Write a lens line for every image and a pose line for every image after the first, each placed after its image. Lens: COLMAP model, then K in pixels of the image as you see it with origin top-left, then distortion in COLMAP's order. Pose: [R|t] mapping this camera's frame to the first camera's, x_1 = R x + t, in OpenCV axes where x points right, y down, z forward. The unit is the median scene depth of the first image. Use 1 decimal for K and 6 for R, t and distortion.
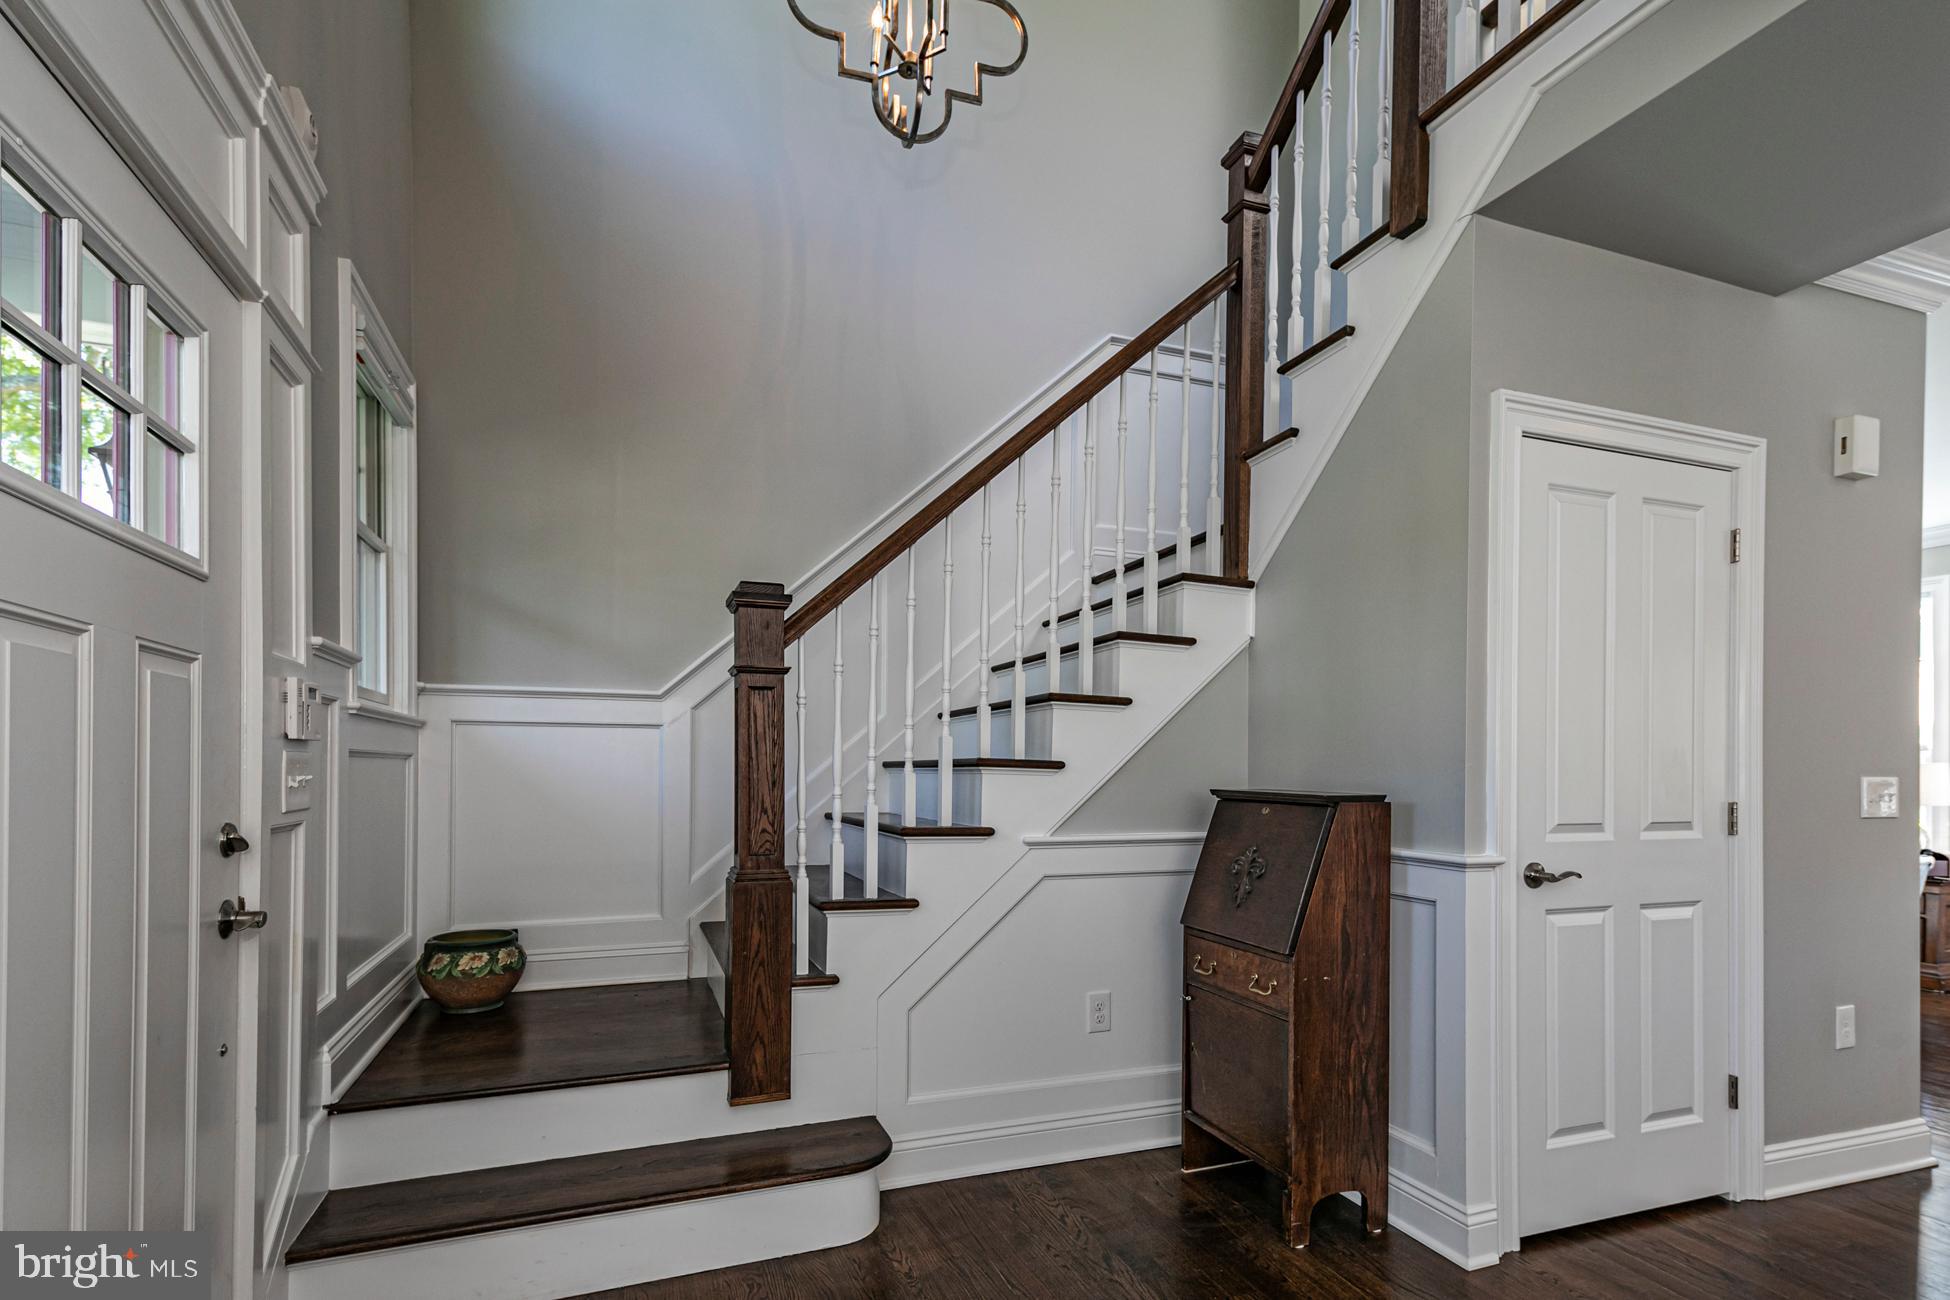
lens RADIAL K [[926.2, 0, 978.6], [0, 926.2, 718.1], [0, 0, 1]] dist [0.034485, -0.008836]
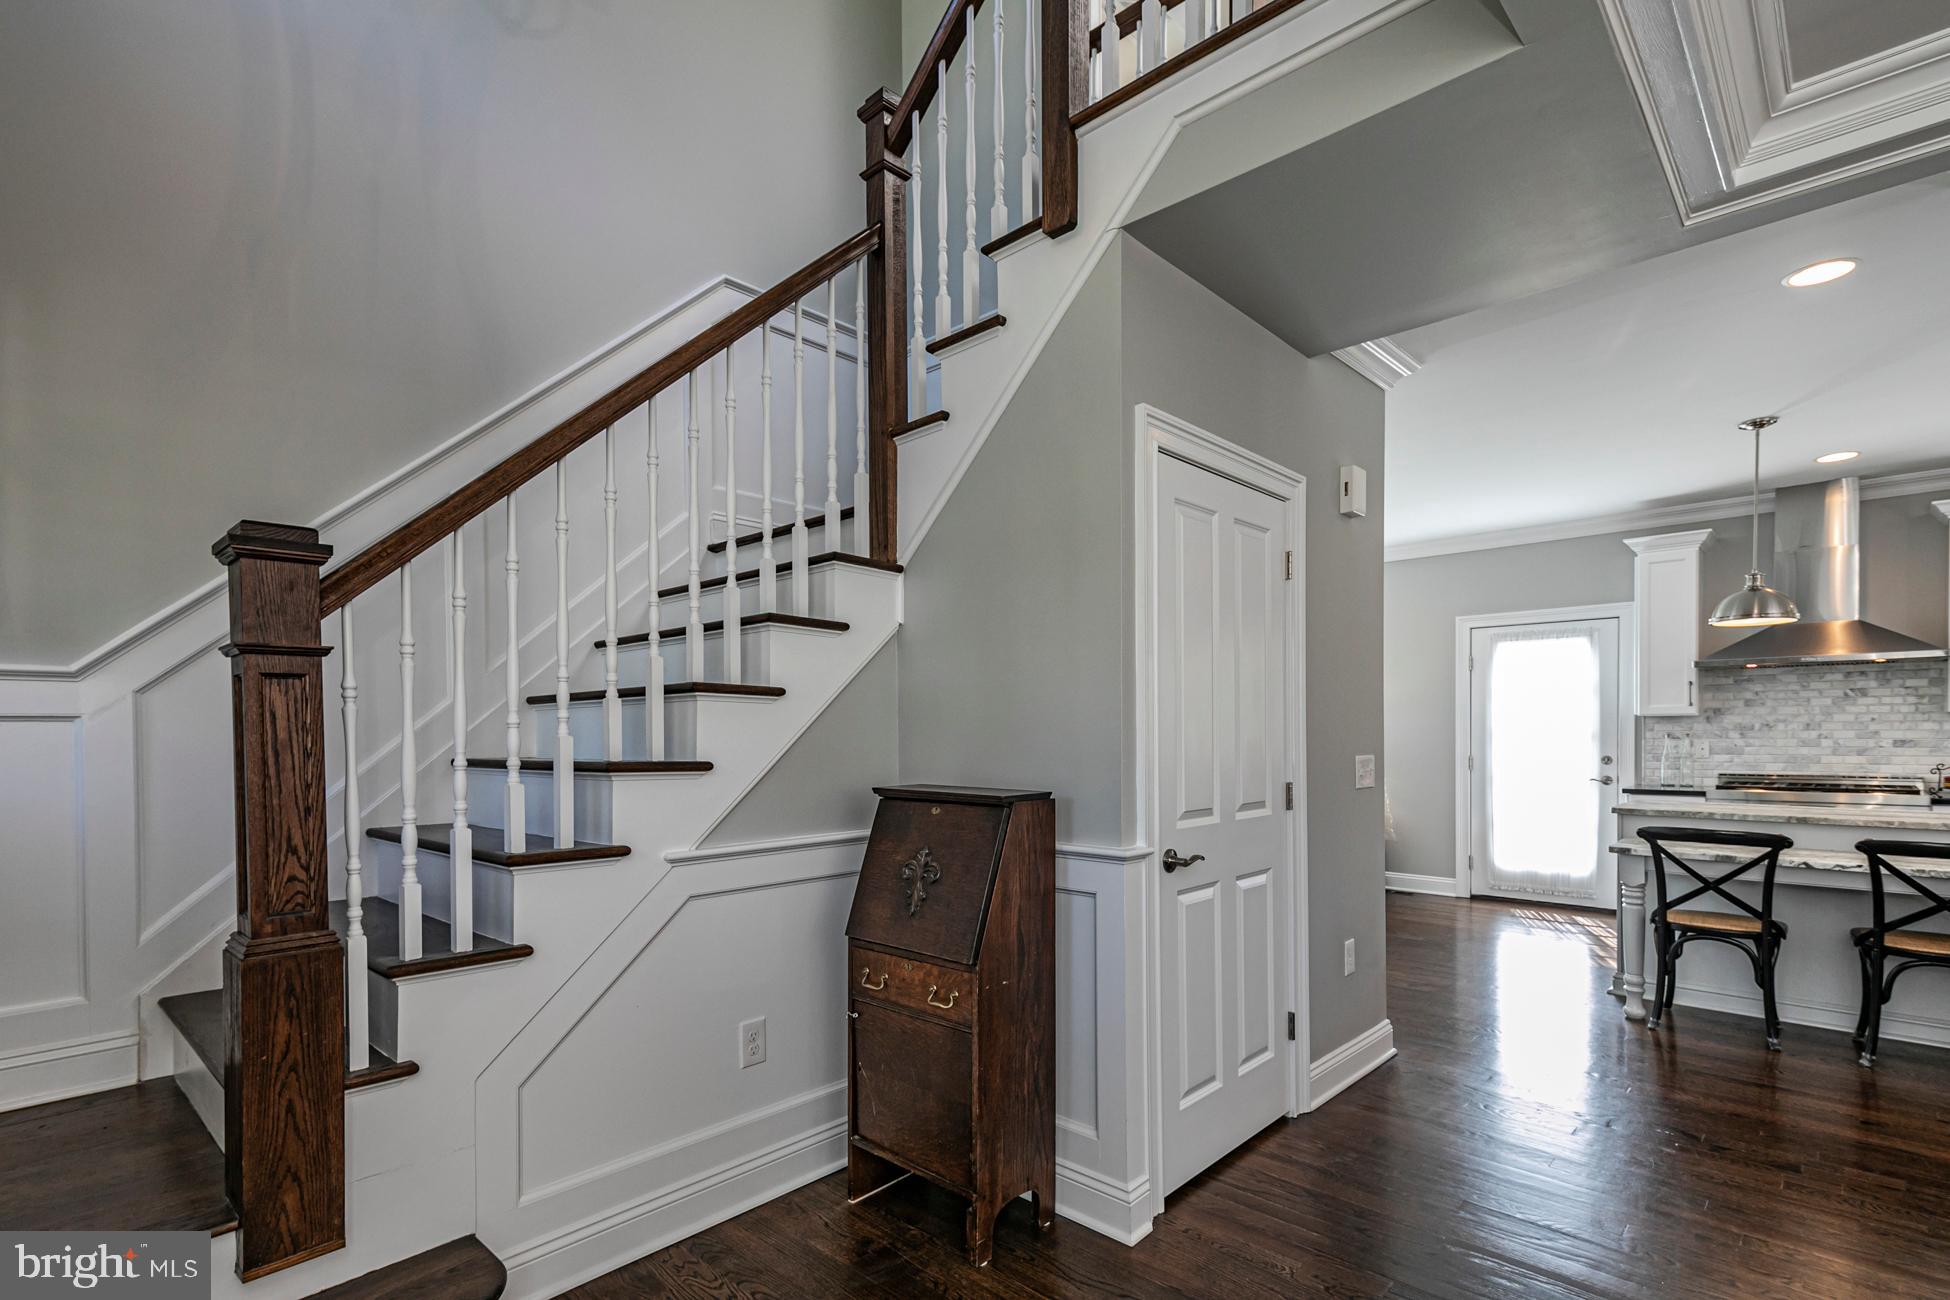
lens RADIAL K [[926.2, 0, 978.6], [0, 926.2, 718.1], [0, 0, 1]] dist [0.034485, -0.008836]
pose [[0.900393, -0.005299, 0.435046, -0.066888], [-0.009668, 0.999435, 0.032184, -0.027131], [-0.434971, -0.033184, 0.899833, 0.121704]]
